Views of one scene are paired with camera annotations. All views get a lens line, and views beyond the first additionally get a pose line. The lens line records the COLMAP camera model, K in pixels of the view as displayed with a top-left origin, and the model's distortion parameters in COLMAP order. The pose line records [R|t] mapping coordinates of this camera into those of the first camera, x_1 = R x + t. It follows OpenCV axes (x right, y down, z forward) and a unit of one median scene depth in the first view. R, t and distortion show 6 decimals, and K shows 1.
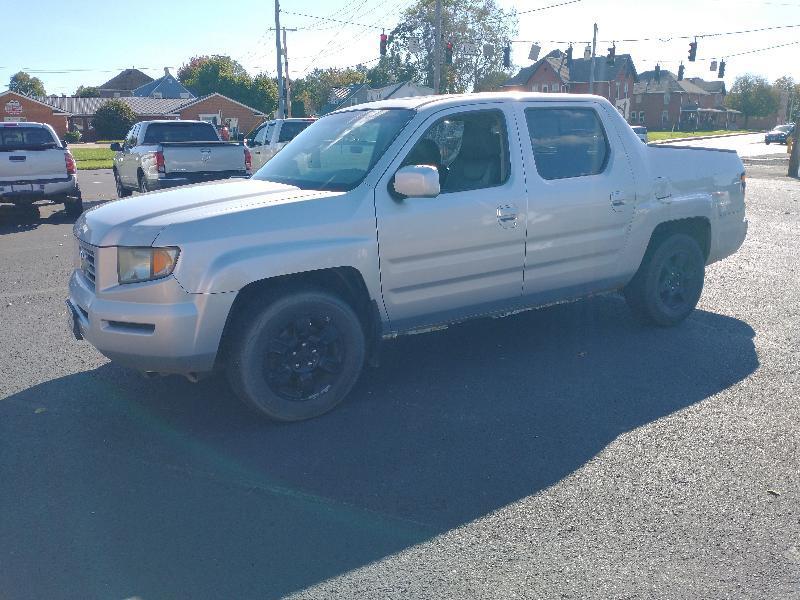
lens RADIAL K [[642.7, 0, 400.0], [0, 642.7, 300.0], [0, 0, 1]] dist [0.056405, -0.090048]
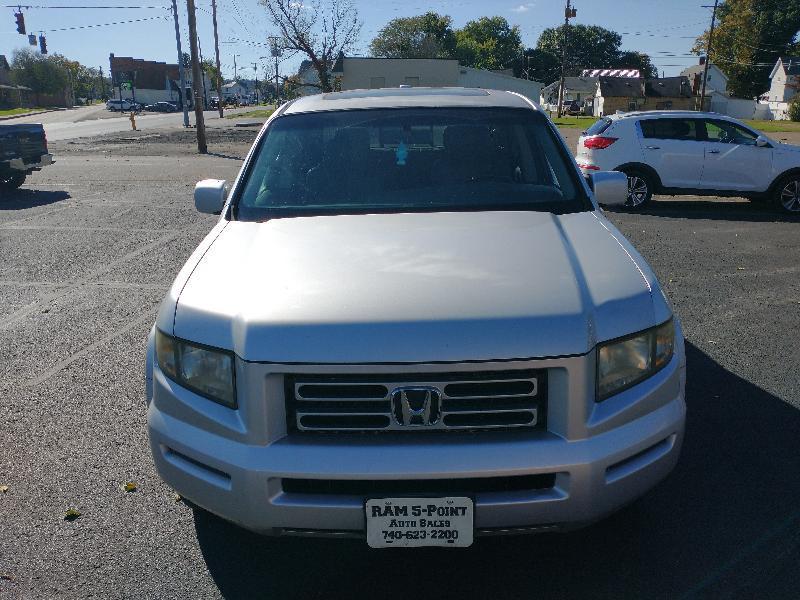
lens RADIAL K [[642.7, 0, 400.0], [0, 642.7, 300.0], [0, 0, 1]] dist [0.056405, -0.090048]
pose [[0.548646, -0.245031, 0.799342, -0.709096], [0.217352, 0.965017, 0.146632, -0.176756], [-0.807307, 0.093290, 0.582711, 0.549027]]
